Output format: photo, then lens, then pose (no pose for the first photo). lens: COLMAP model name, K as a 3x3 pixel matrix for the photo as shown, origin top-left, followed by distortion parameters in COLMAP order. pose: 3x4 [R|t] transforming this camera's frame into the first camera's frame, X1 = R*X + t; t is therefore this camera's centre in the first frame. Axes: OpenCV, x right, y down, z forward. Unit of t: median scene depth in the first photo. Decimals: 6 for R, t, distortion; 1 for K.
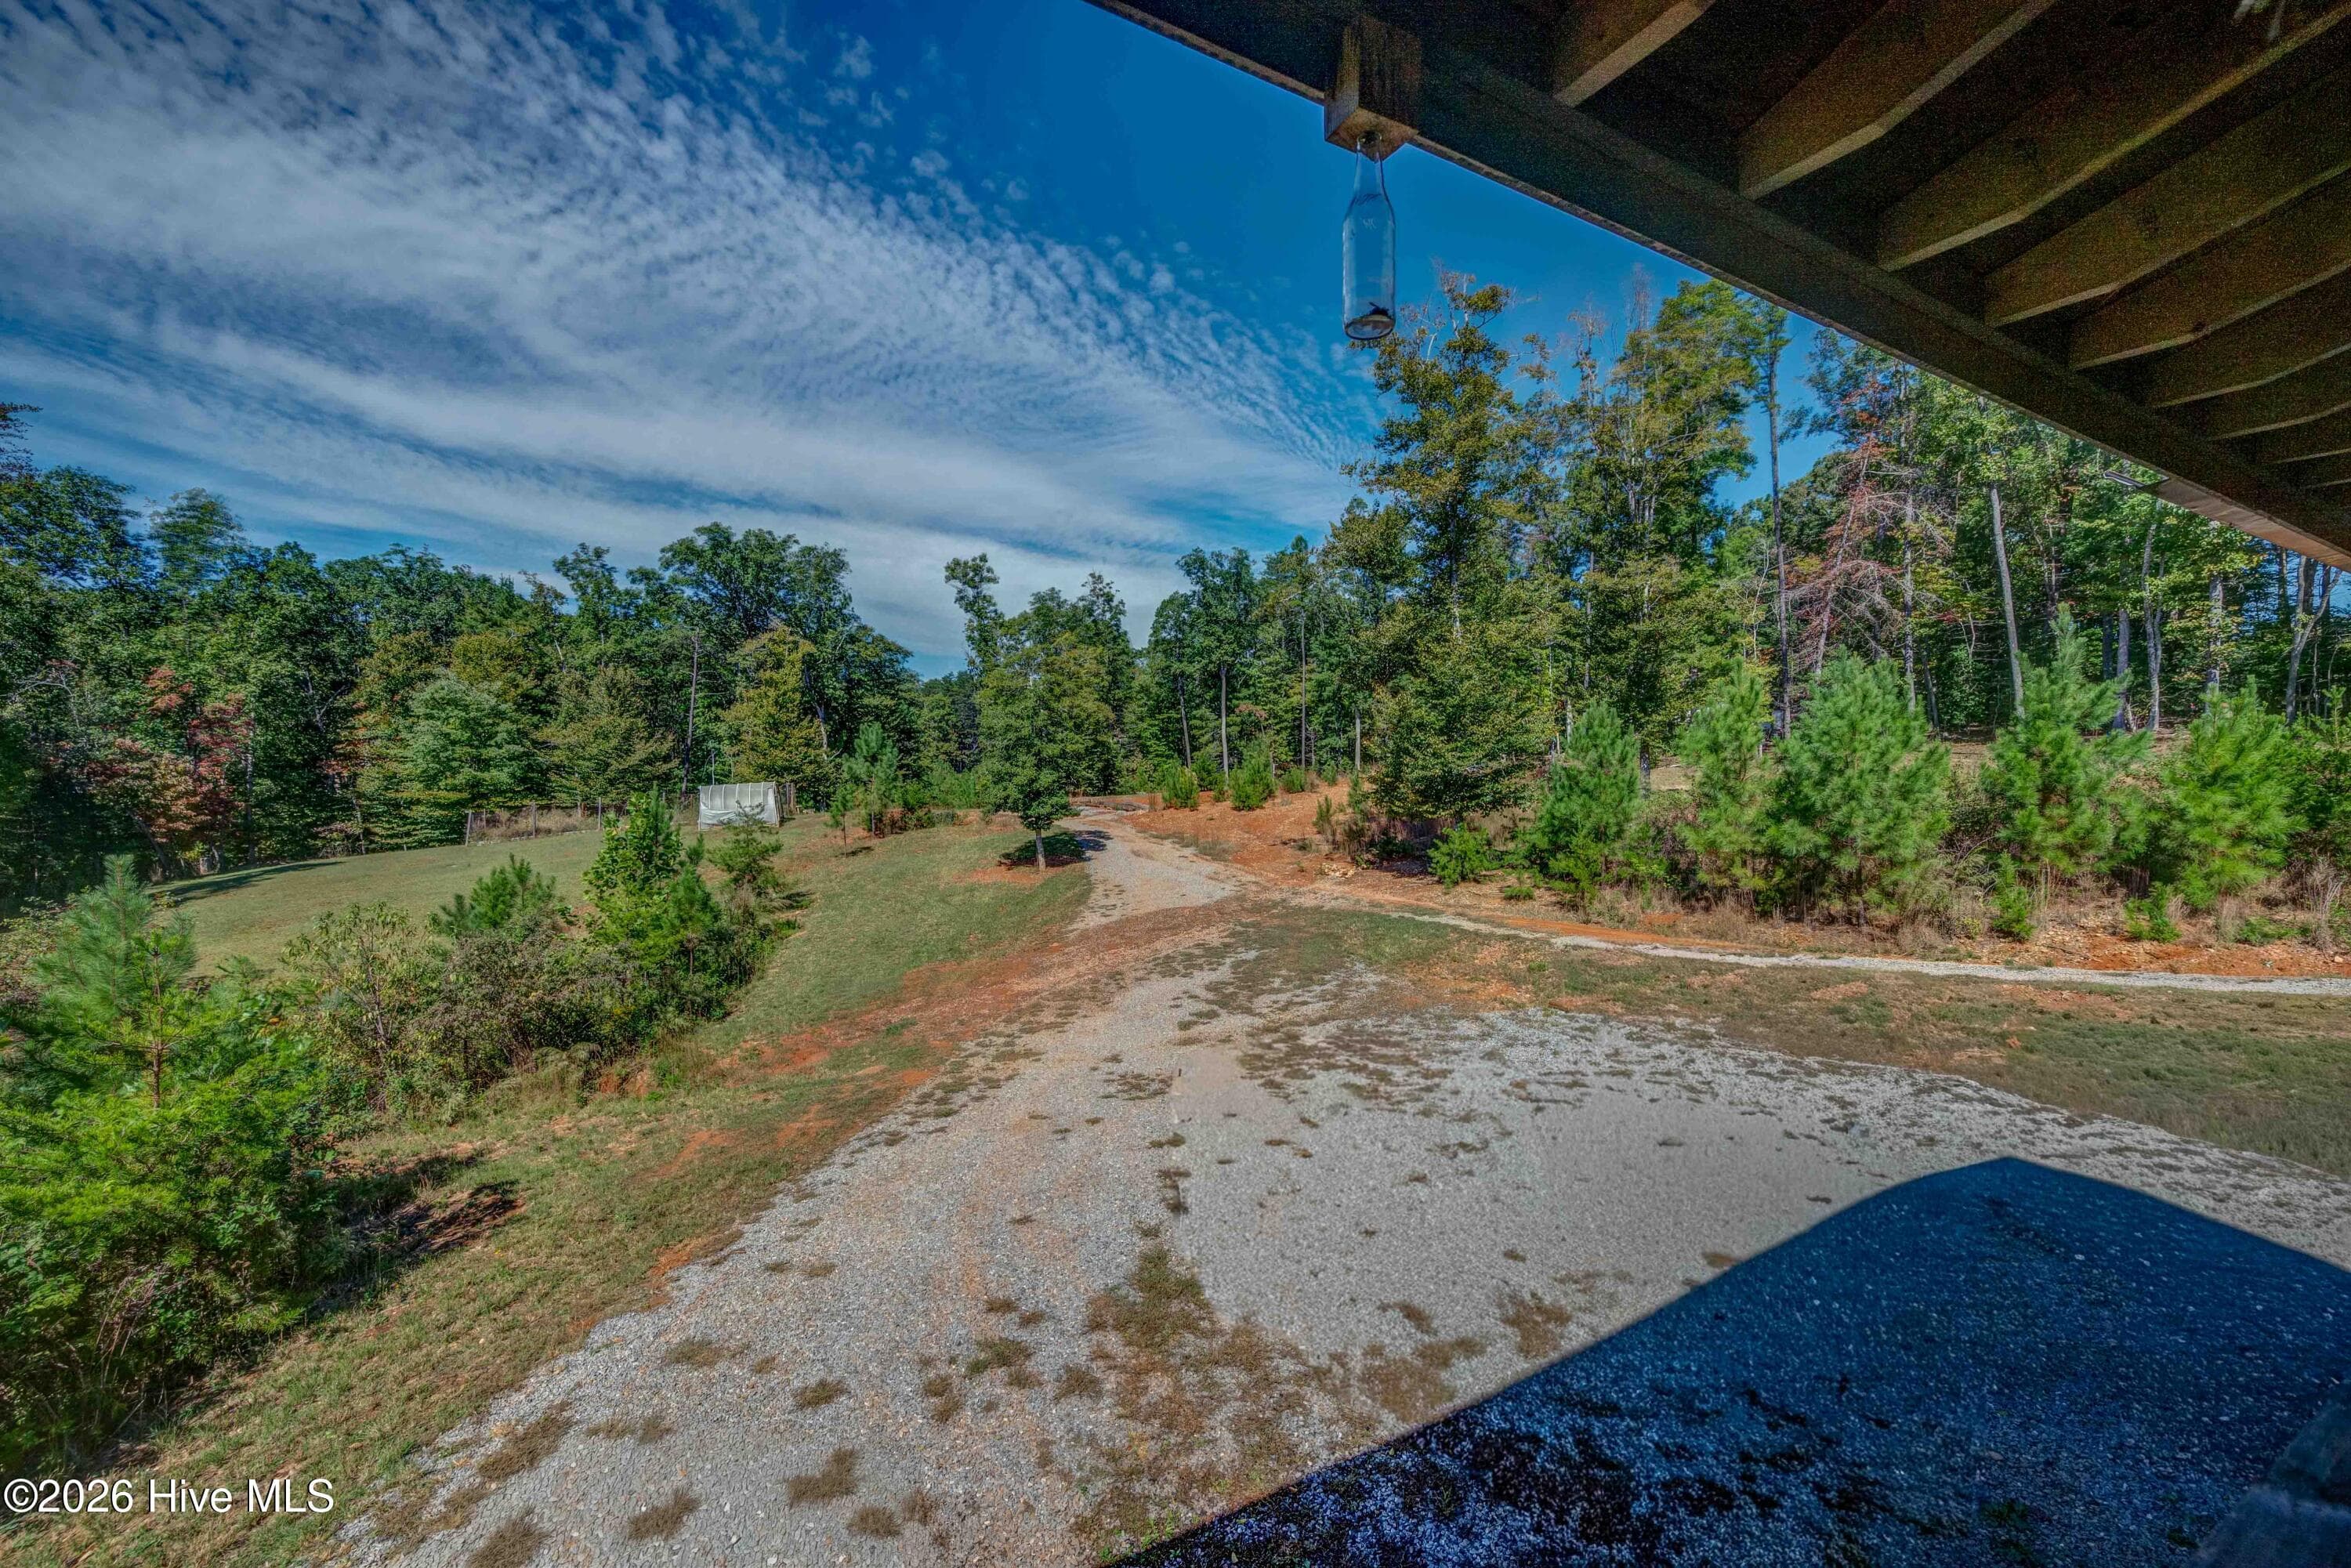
lens RADIAL K [[950.4, 0, 1167.3], [0, 950.4, 769.7], [0, 0, 1]] dist [0.001714, 0.000318]
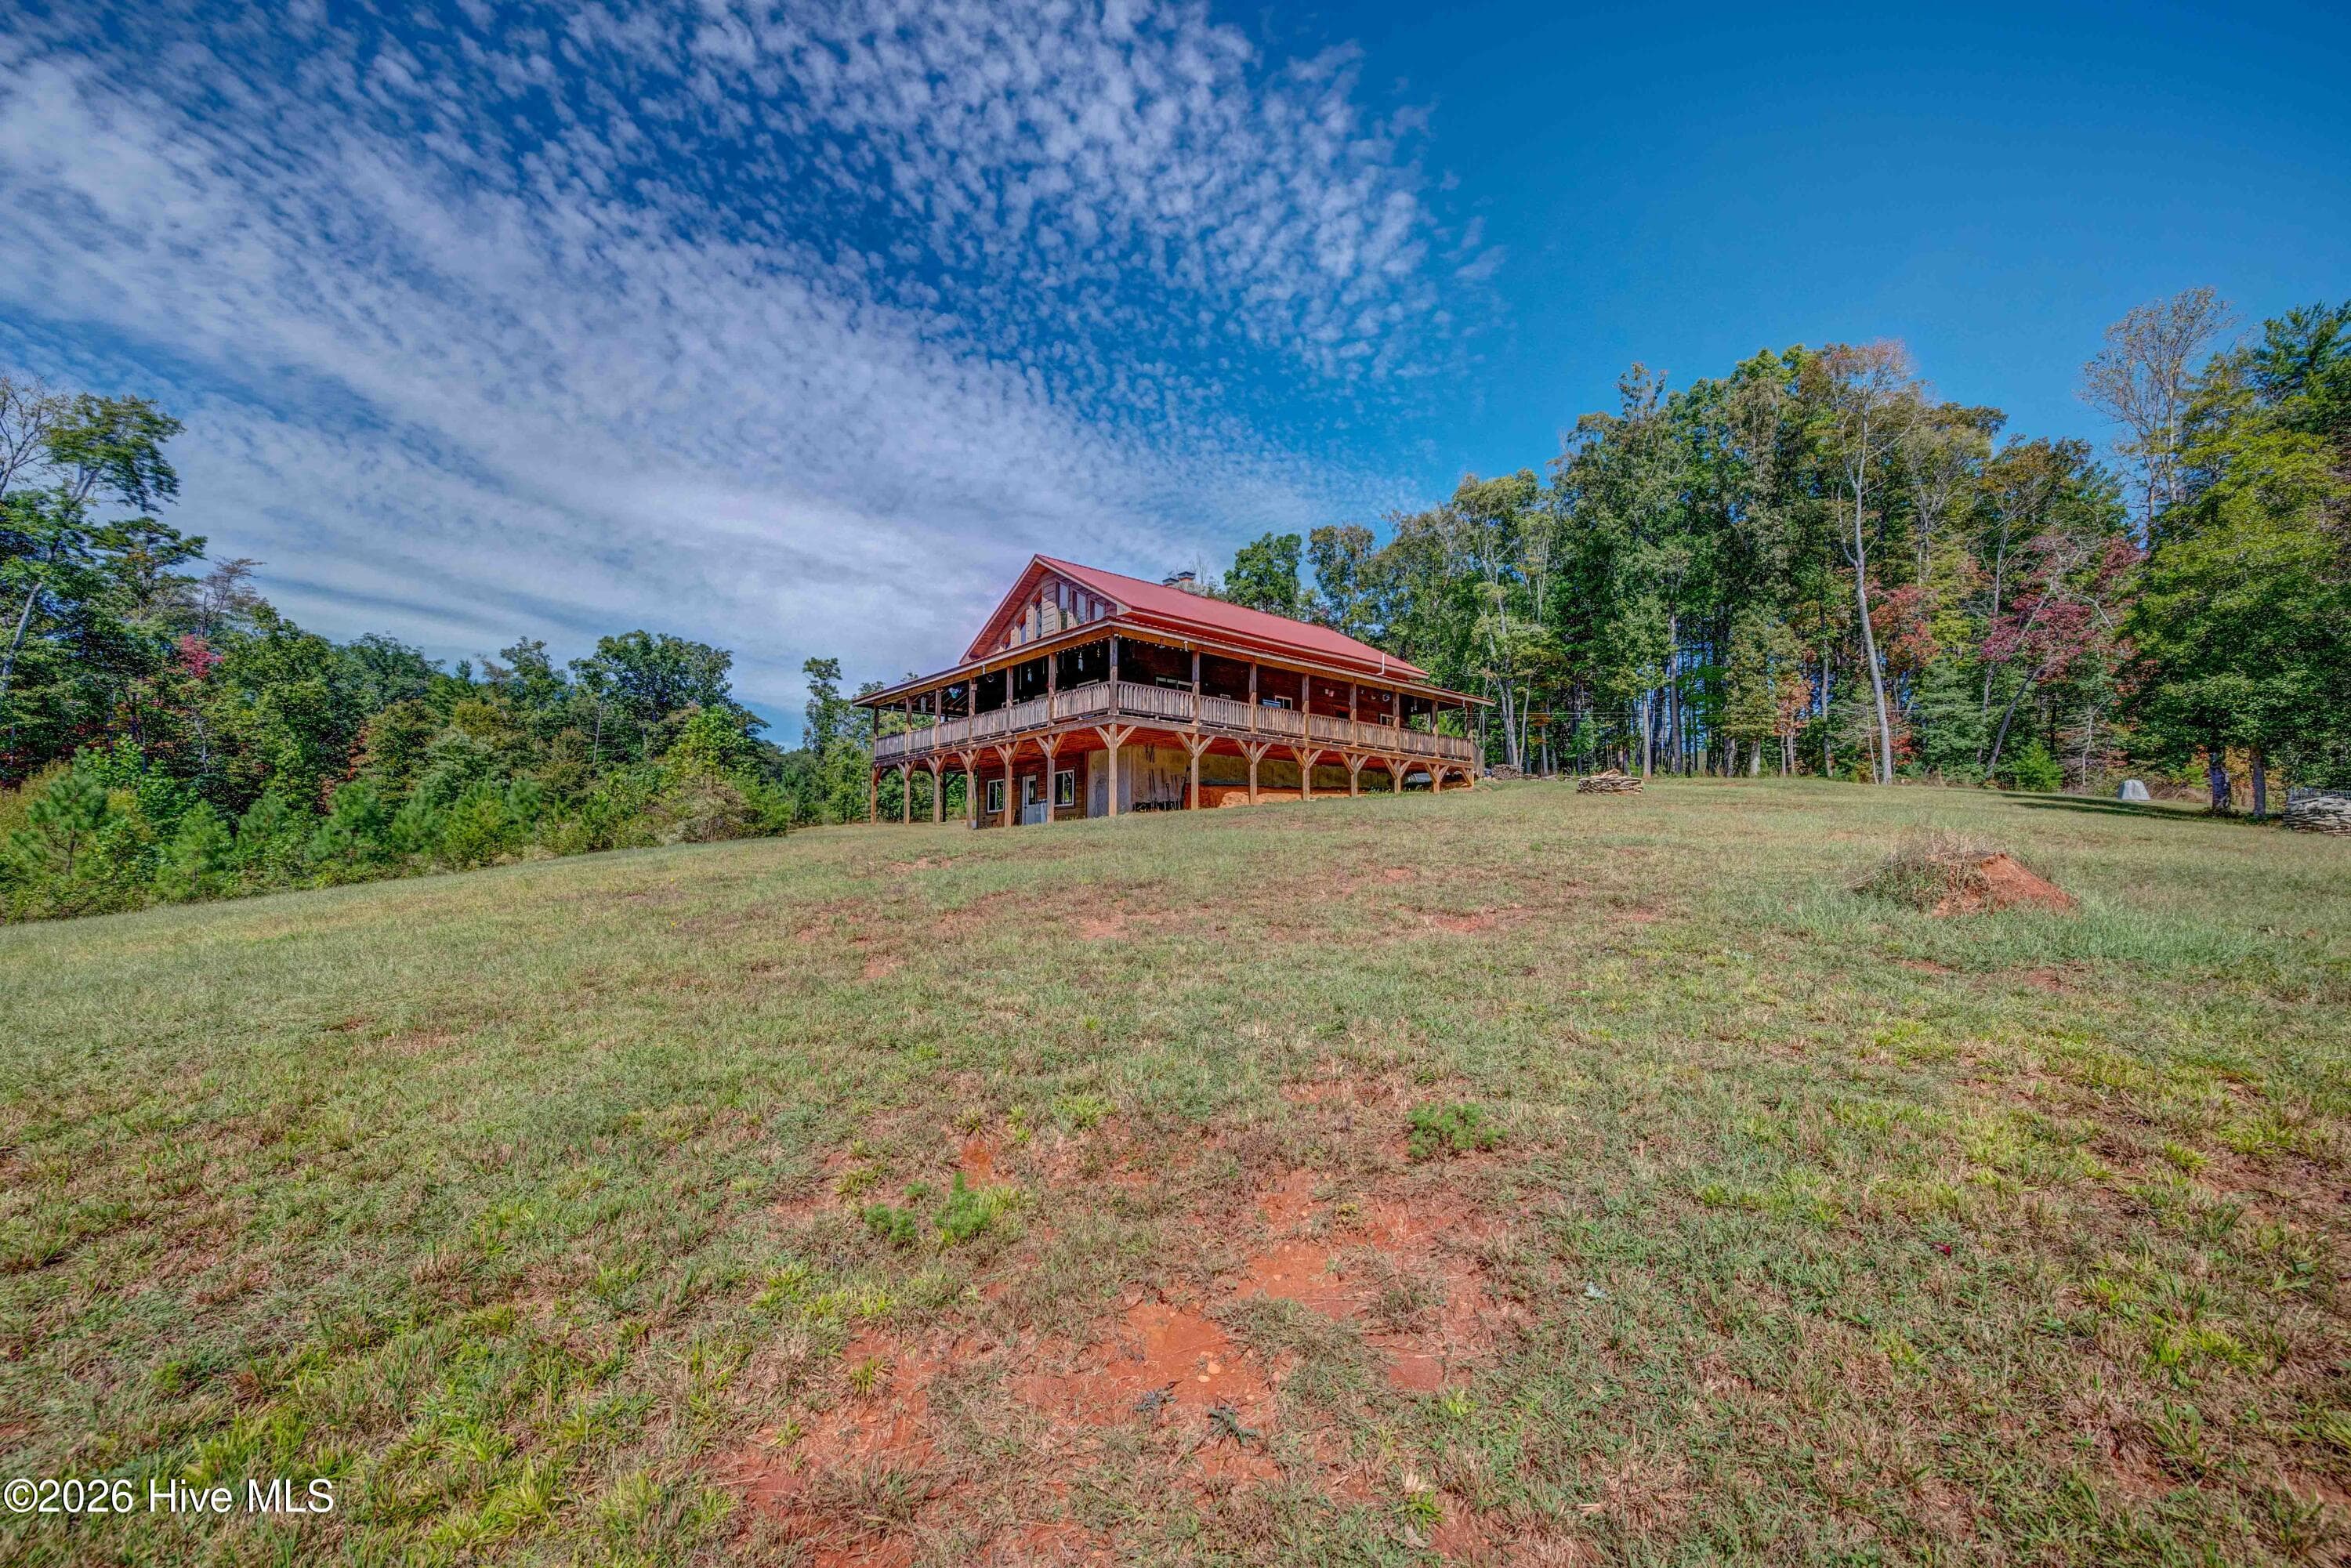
lens RADIAL K [[919.7, 0, 1178.1], [0, 919.7, 741.4], [0, 0, 1]] dist [0.002918, 0.000145]
pose [[0.973135, 0.030166, 0.228252, 0.008992], [-0.004038, 0.993463, -0.114084, 0.069353], [-0.230201, 0.110098, 0.966895, -0.590957]]
